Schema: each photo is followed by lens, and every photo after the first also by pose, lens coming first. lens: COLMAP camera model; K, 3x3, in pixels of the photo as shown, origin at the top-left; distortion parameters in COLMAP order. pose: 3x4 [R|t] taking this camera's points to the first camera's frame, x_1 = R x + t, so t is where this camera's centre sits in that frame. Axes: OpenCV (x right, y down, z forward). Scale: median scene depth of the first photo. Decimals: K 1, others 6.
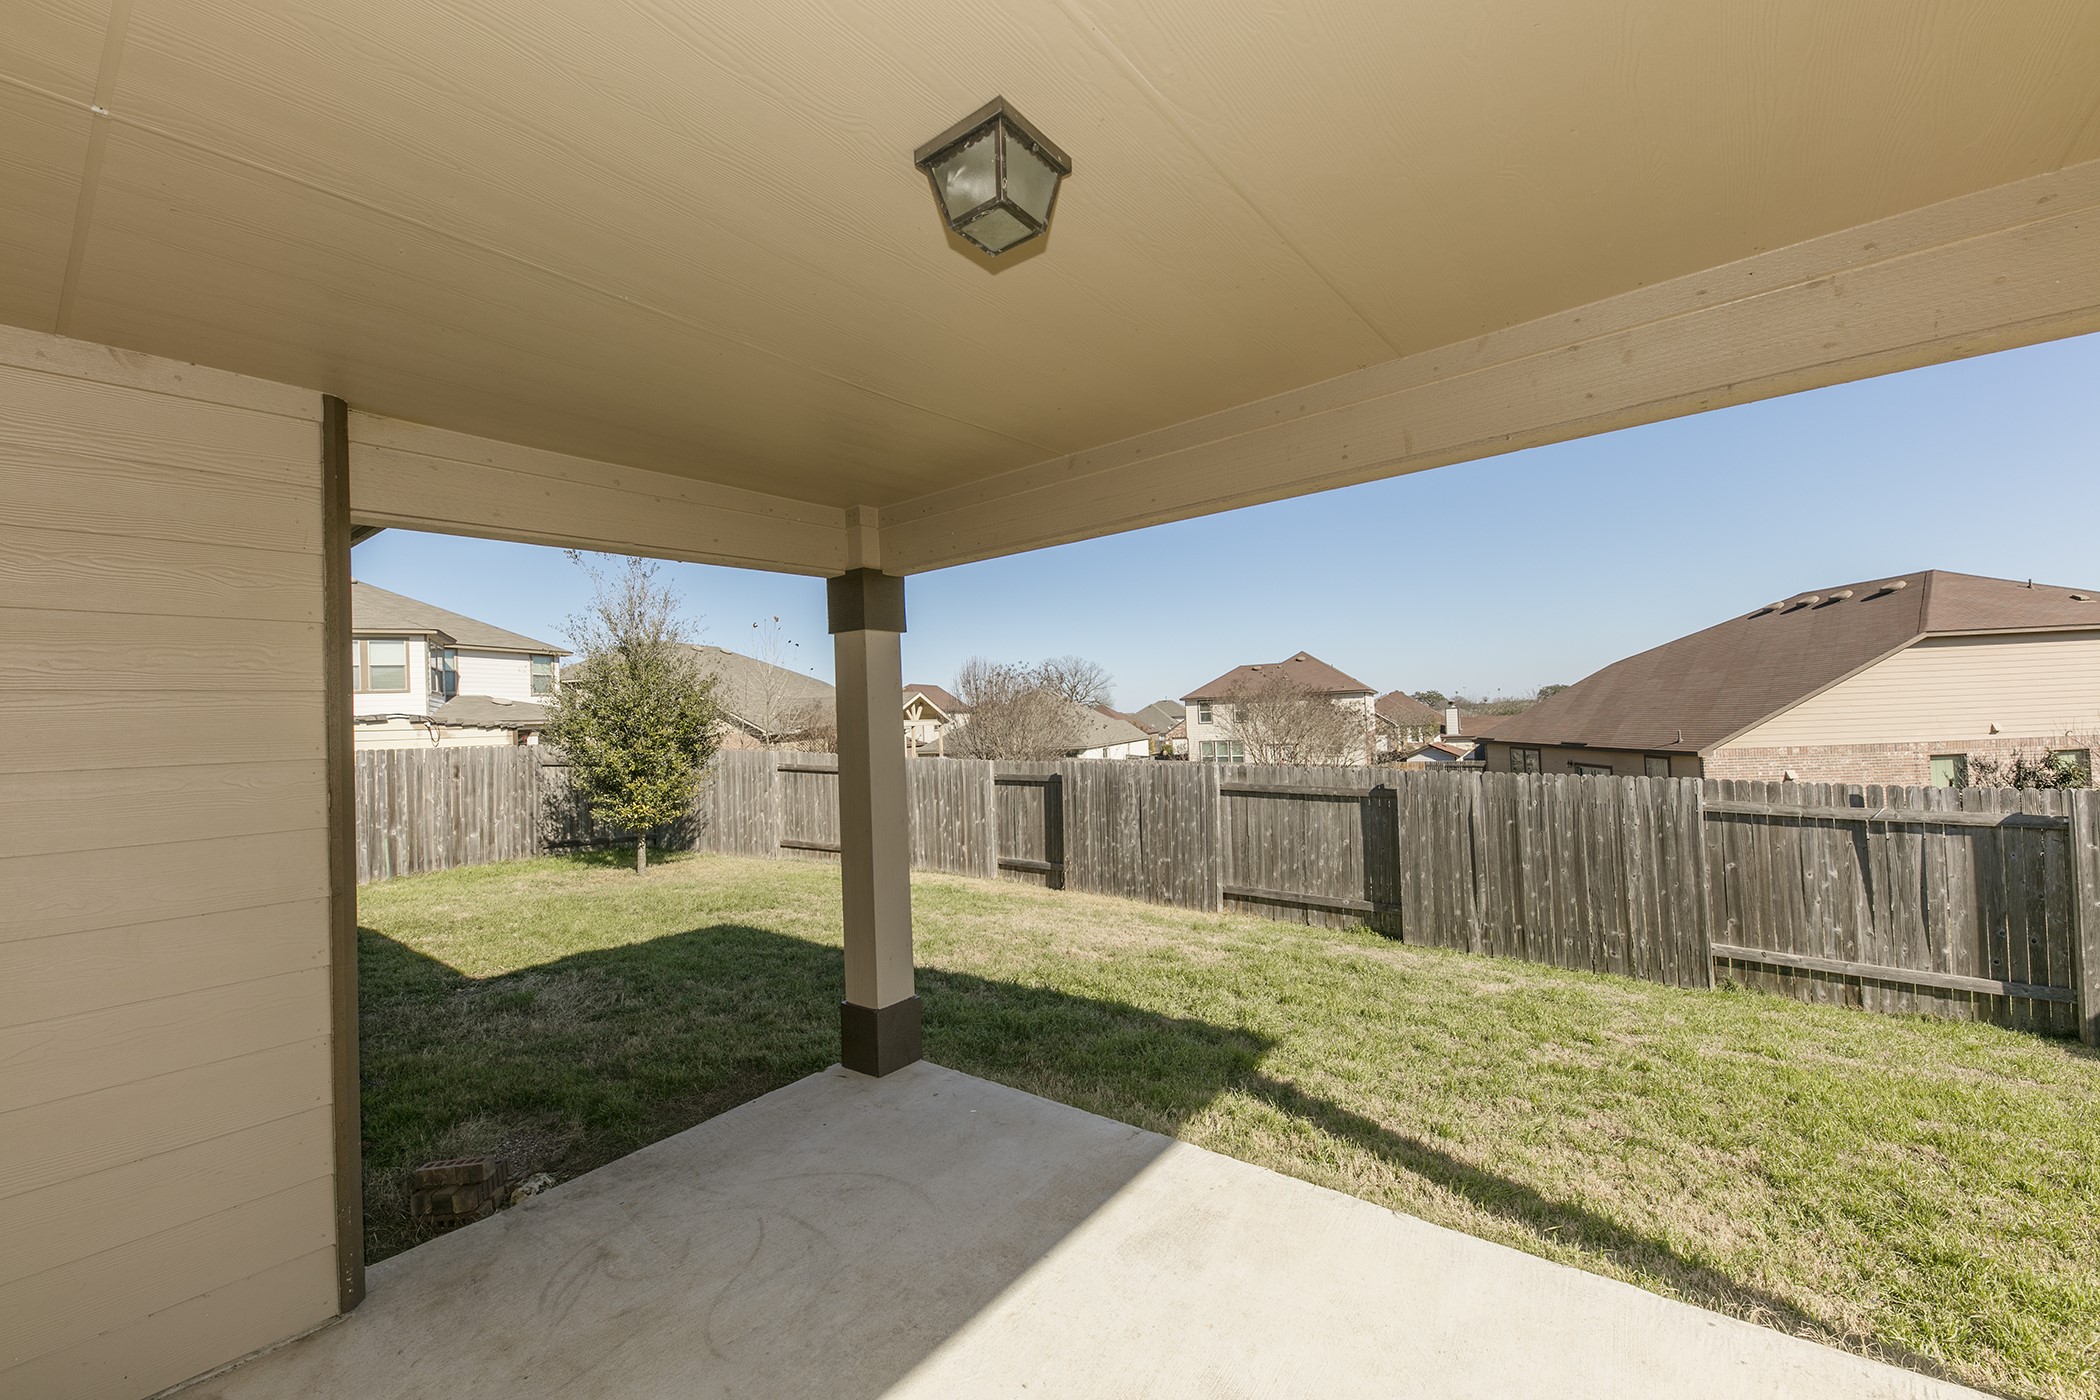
lens RADIAL K [[848.5, 0, 1020.7], [0, 848.5, 703.3], [0, 0, 1]] dist [0.041296, -0.018205]
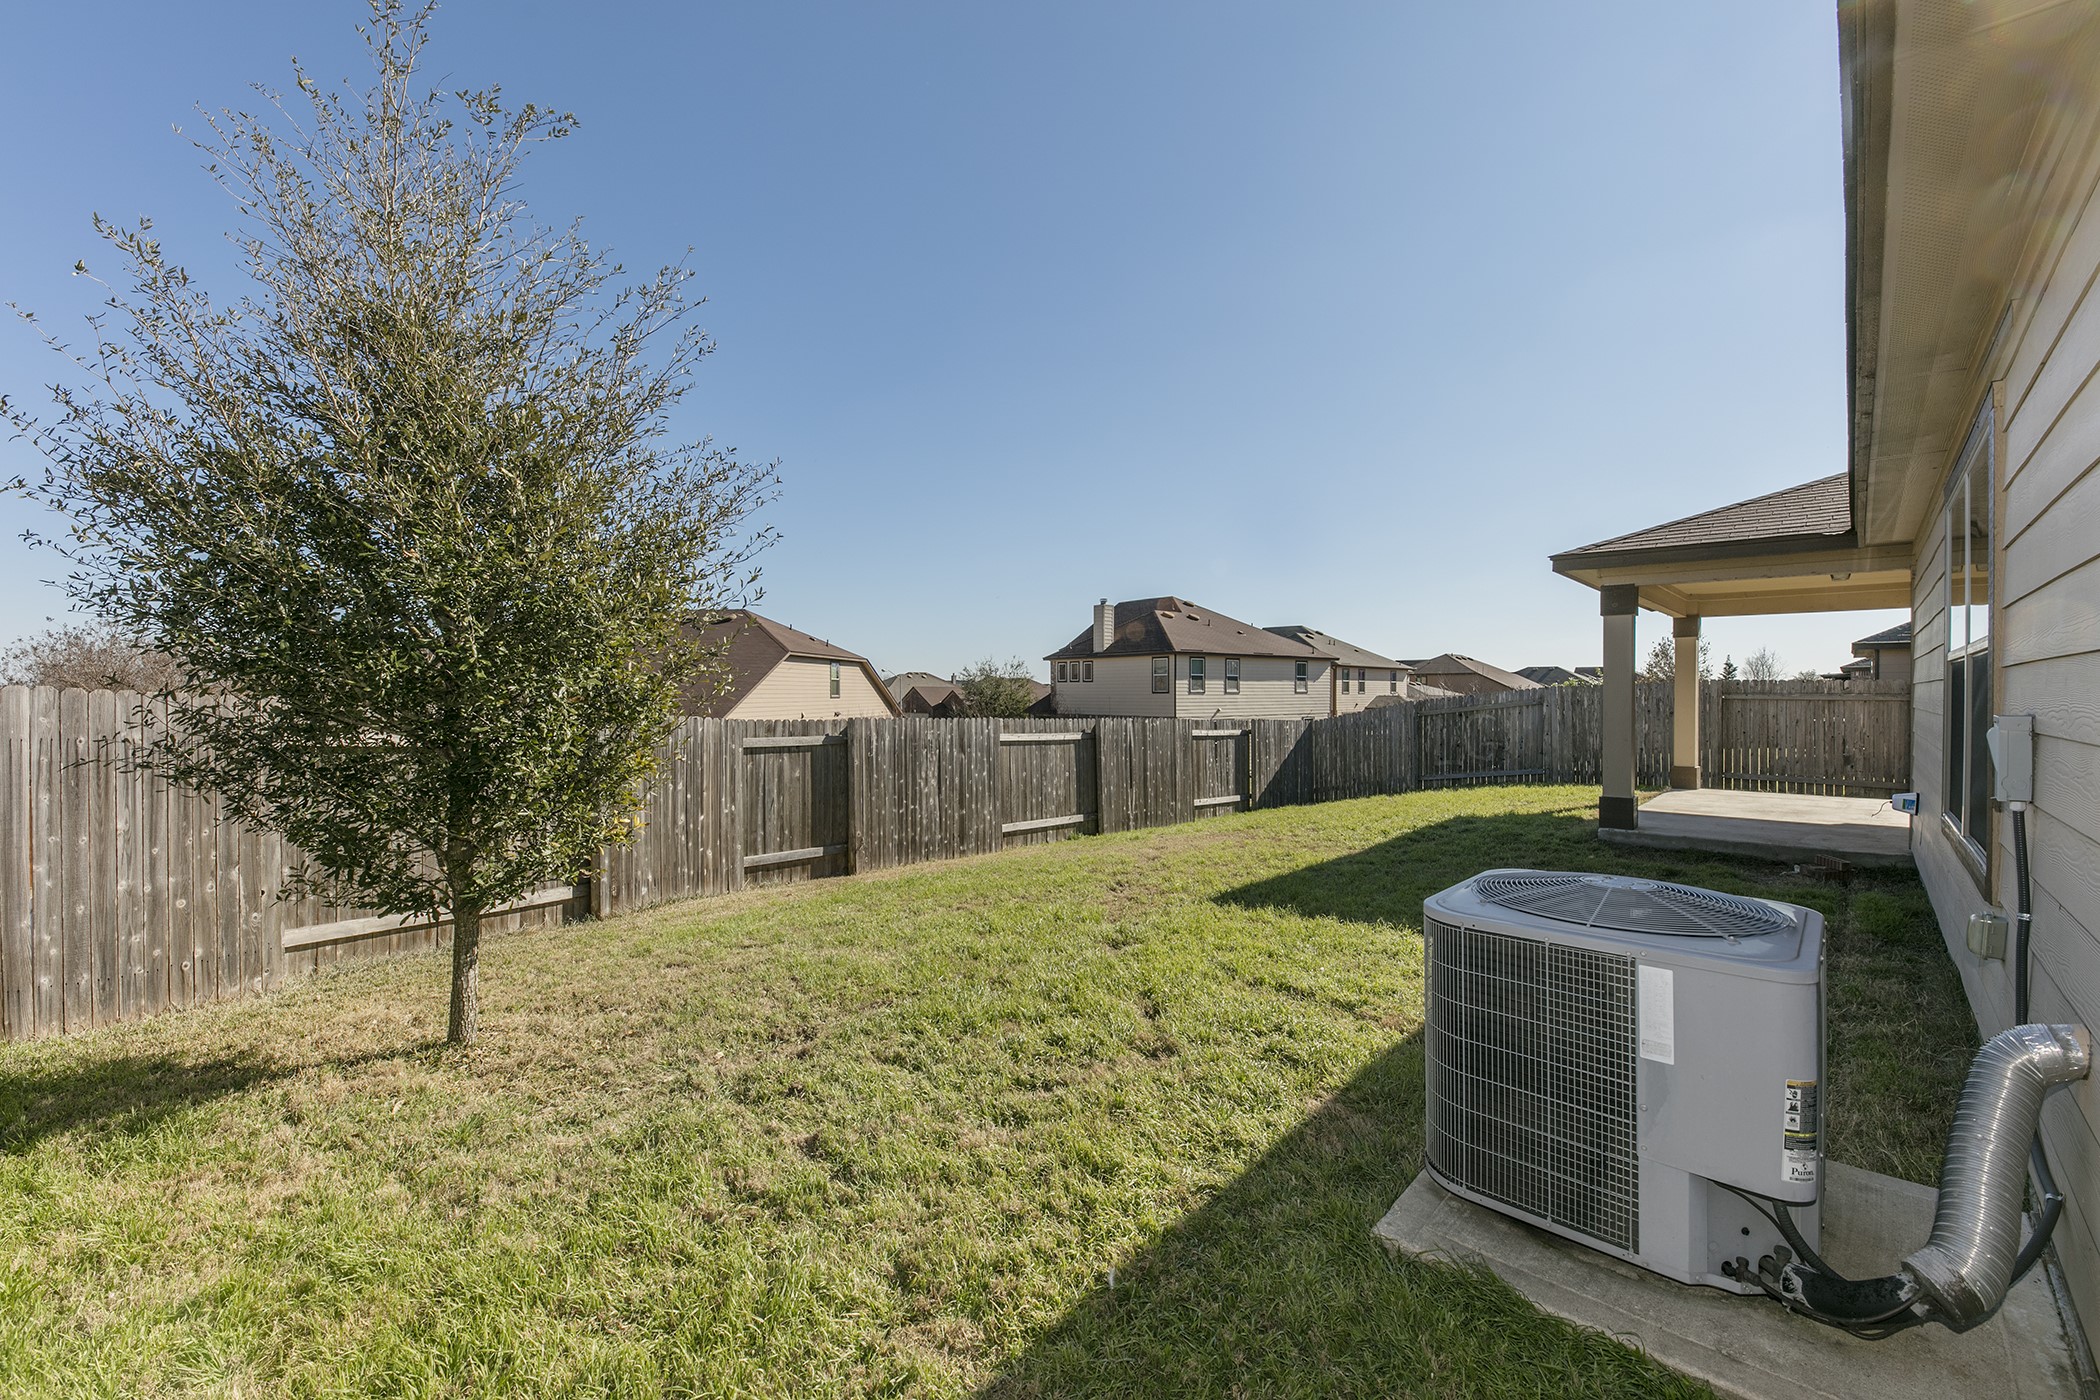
lens RADIAL K [[843.4, 0, 1082.7], [0, 843.4, 710.3], [0, 0, 1]] dist [0.006688, -0.000043]
pose [[0.061701, 0.021215, 0.997869, -0.811384], [-0.027652, 0.999427, -0.019538, 0.076635], [-0.997712, -0.026387, 0.062252, 0.785020]]
